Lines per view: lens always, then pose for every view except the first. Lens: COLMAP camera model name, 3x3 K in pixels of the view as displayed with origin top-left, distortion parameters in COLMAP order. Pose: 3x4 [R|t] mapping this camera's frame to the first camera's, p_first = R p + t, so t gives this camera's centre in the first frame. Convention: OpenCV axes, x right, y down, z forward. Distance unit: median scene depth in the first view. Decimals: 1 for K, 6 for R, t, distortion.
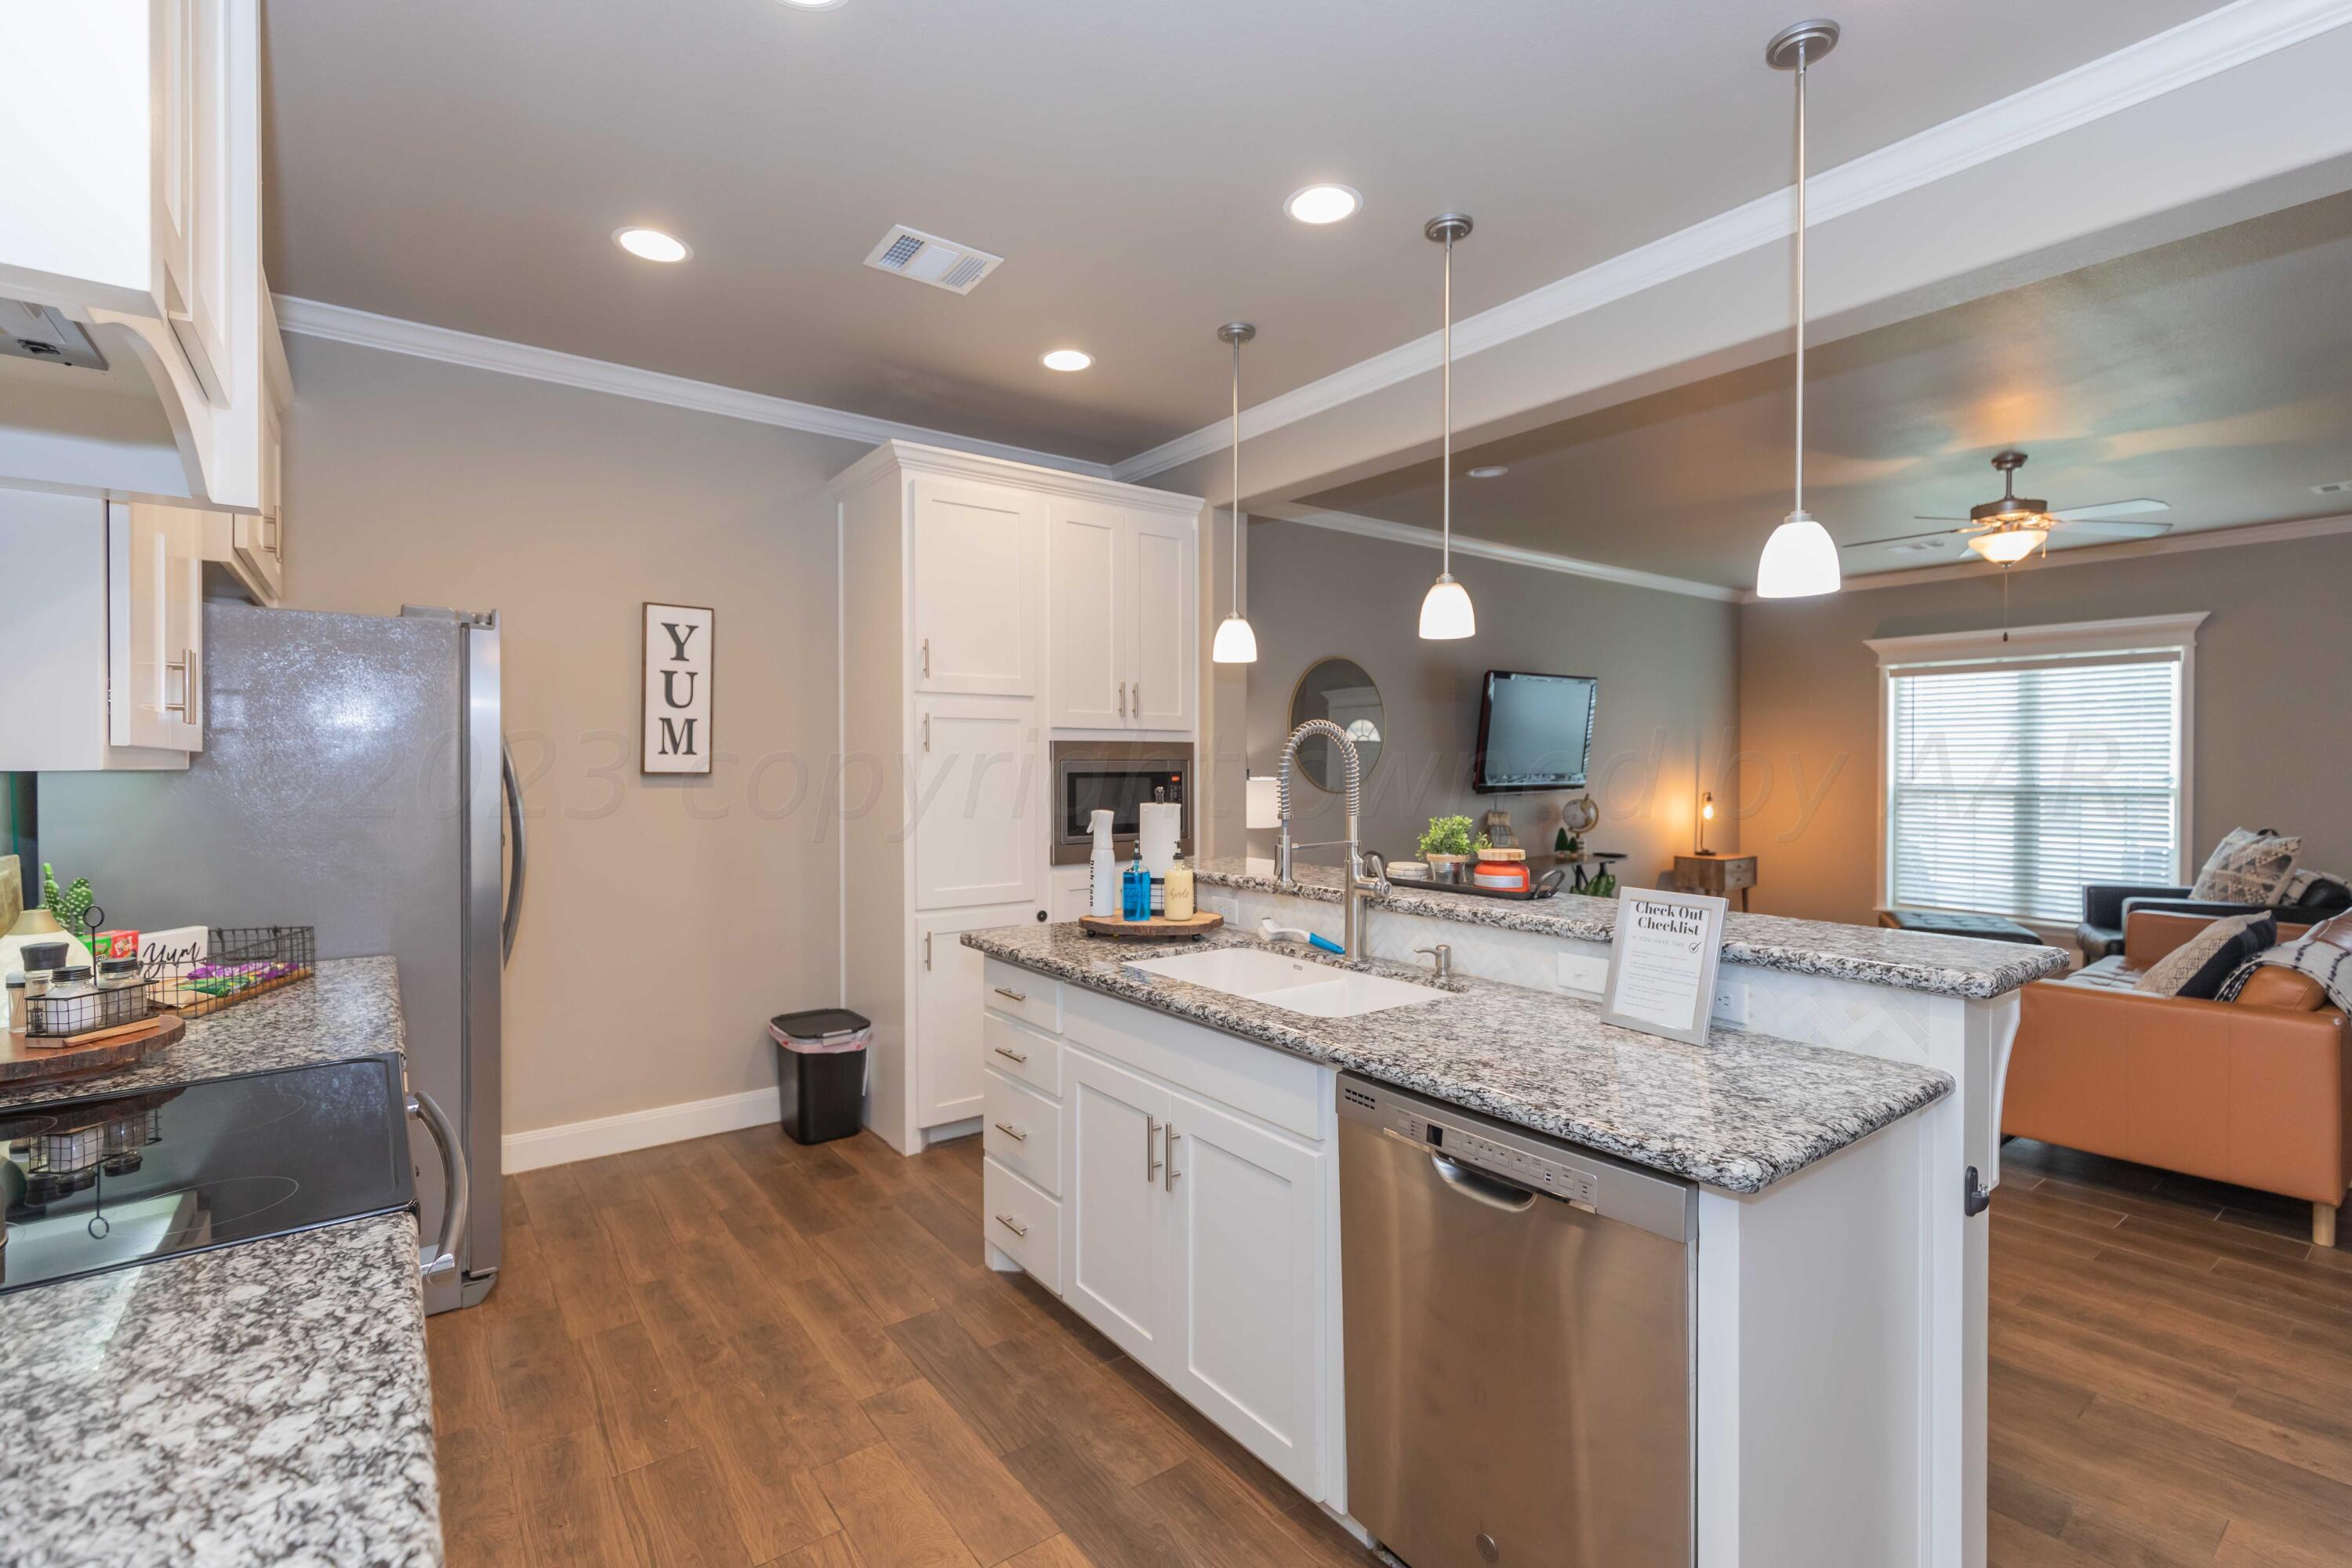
lens RADIAL K [[1093.8, 0, 1178.7], [0, 1093.8, 771.6], [0, 0, 1]] dist [-0.018859, 0.000591]
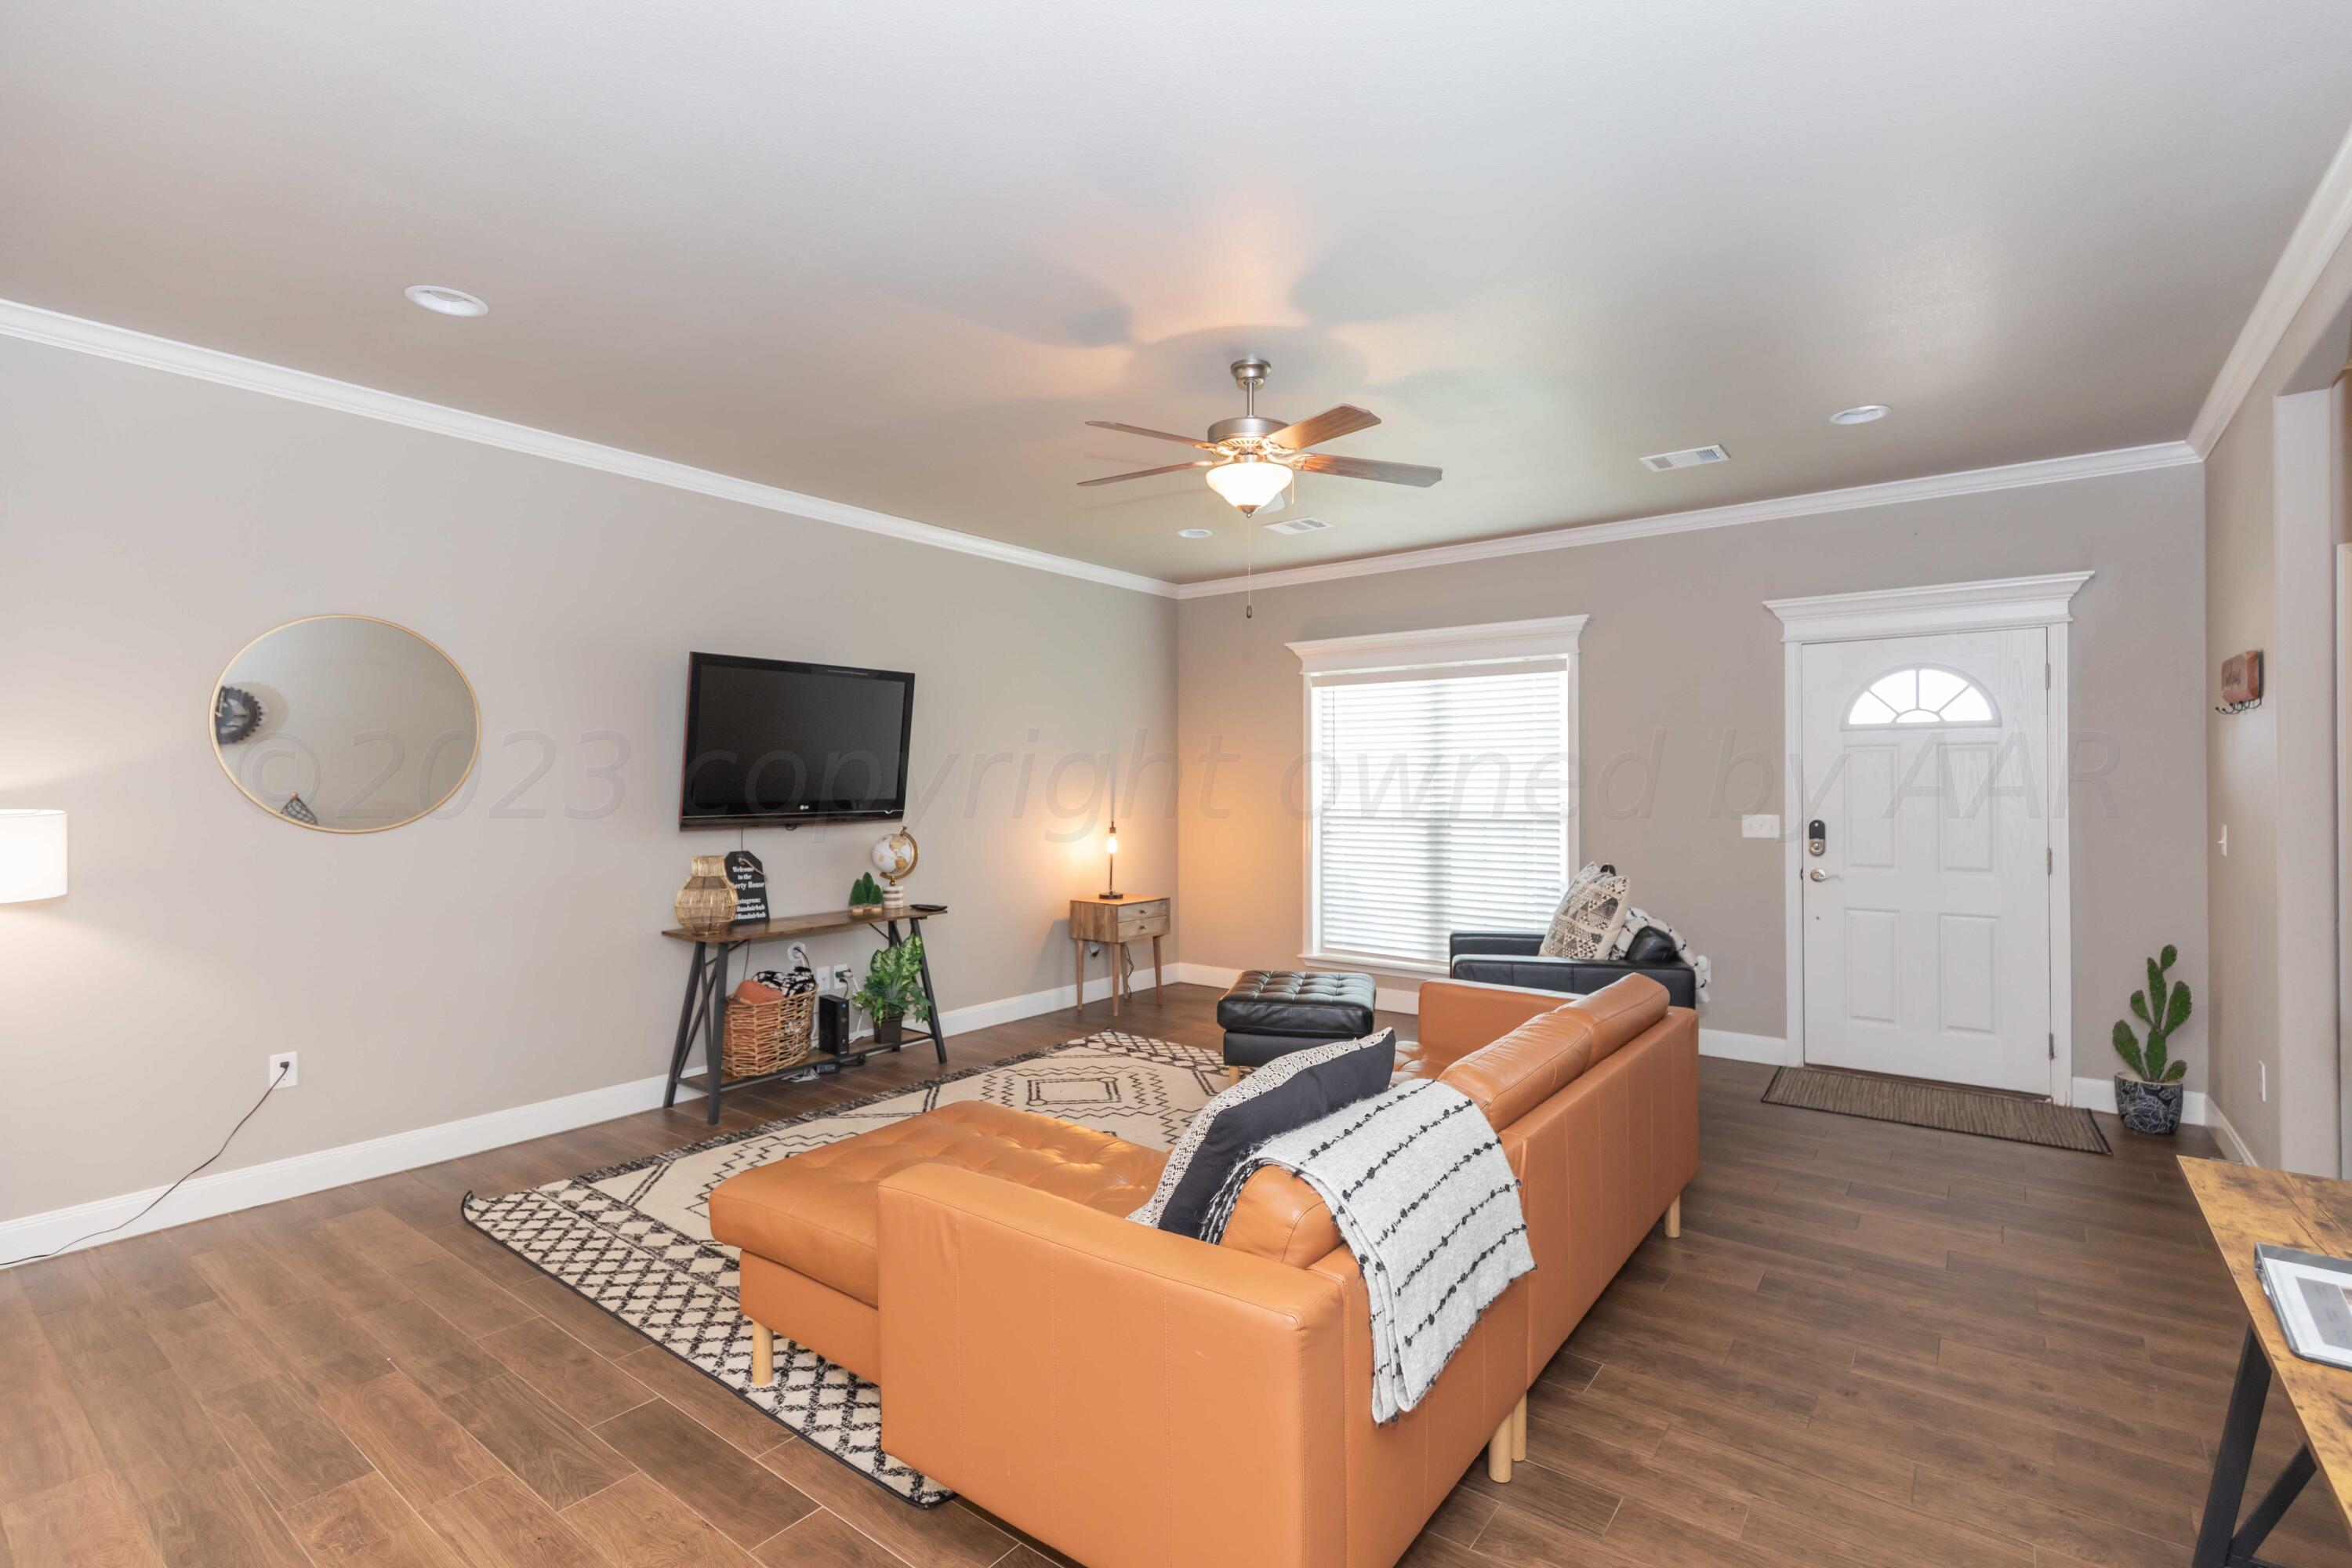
lens RADIAL K [[1075.6, 0, 1254.1], [0, 1075.6, 782.3], [0, 0, 1]] dist [0.001739, 0.000228]
pose [[0.950738, 0.000692, 0.309993, 0.494760], [0.002885, 0.999934, -0.011079, -0.002150], [-0.309981, 0.011428, 0.950674, 0.289645]]
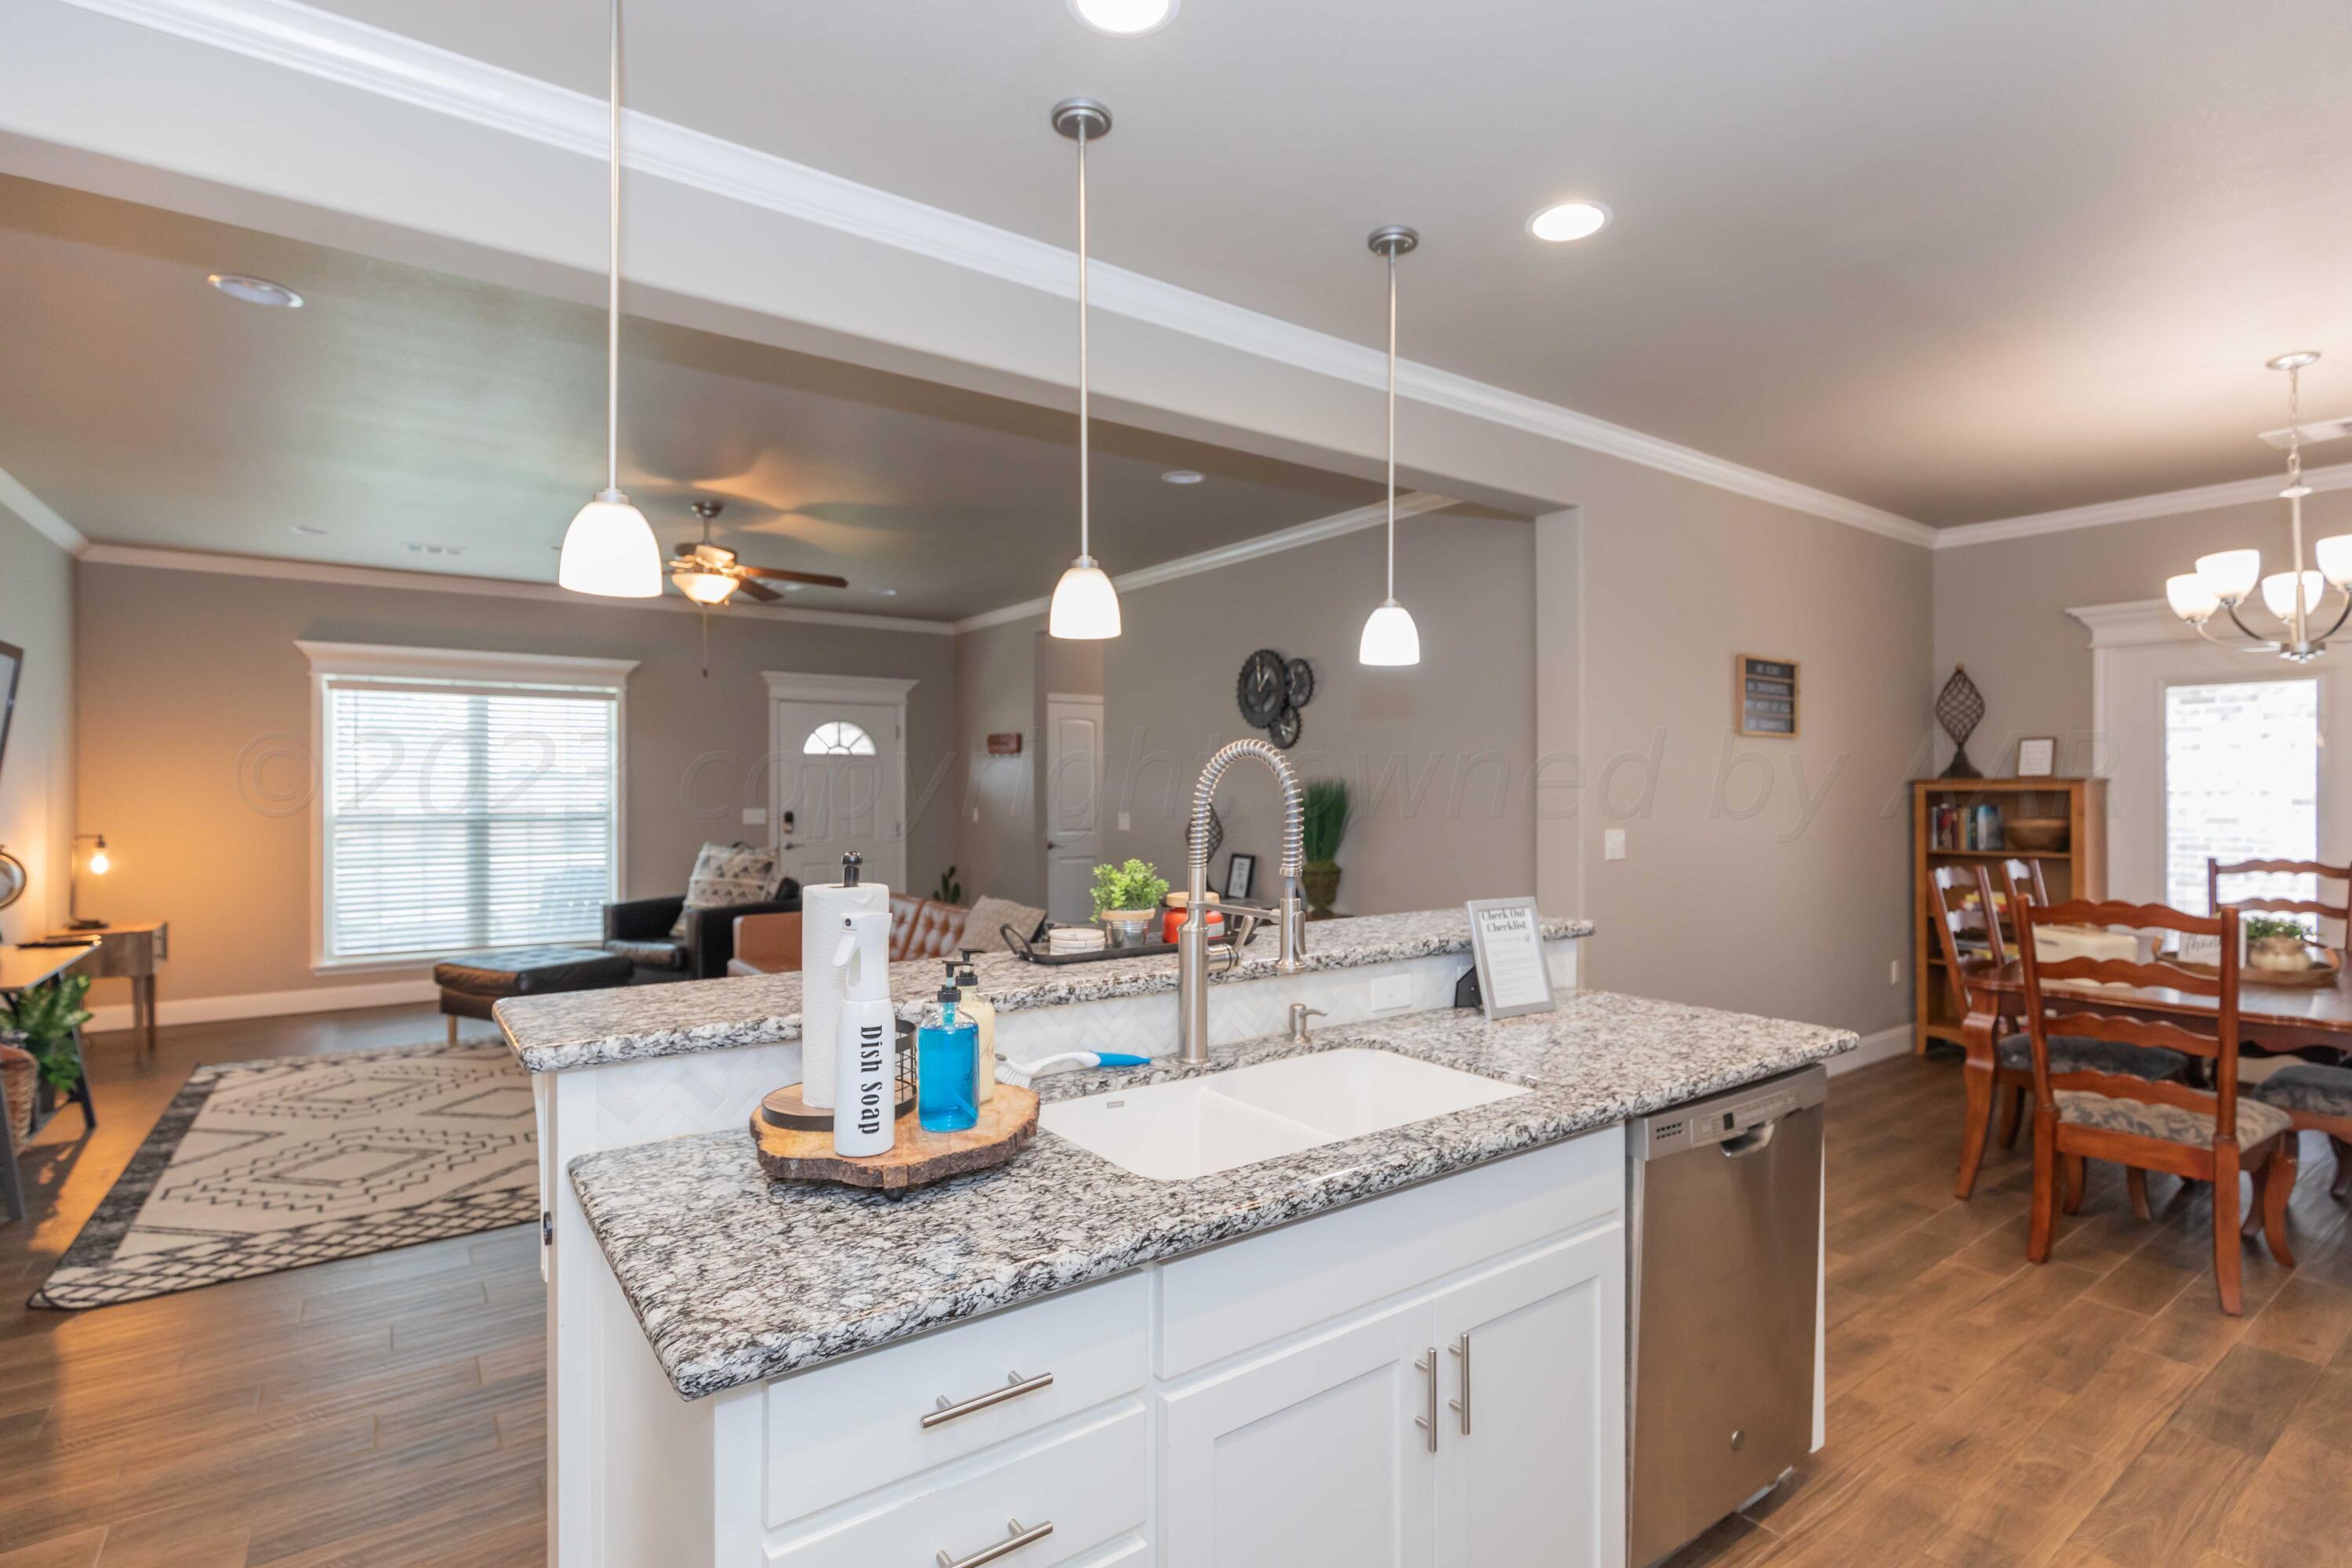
lens RADIAL K [[1103.8, 0, 1176.0], [0, 1103.8, 784.0], [0, 0, 1]] dist [-0.000111, -0.000309]
pose [[-0.005314, 0.002377, 0.999983, -0.291215], [0.007549, 0.999969, -0.002336, -0.008353], [-0.999957, 0.007537, -0.005332, 0.493245]]
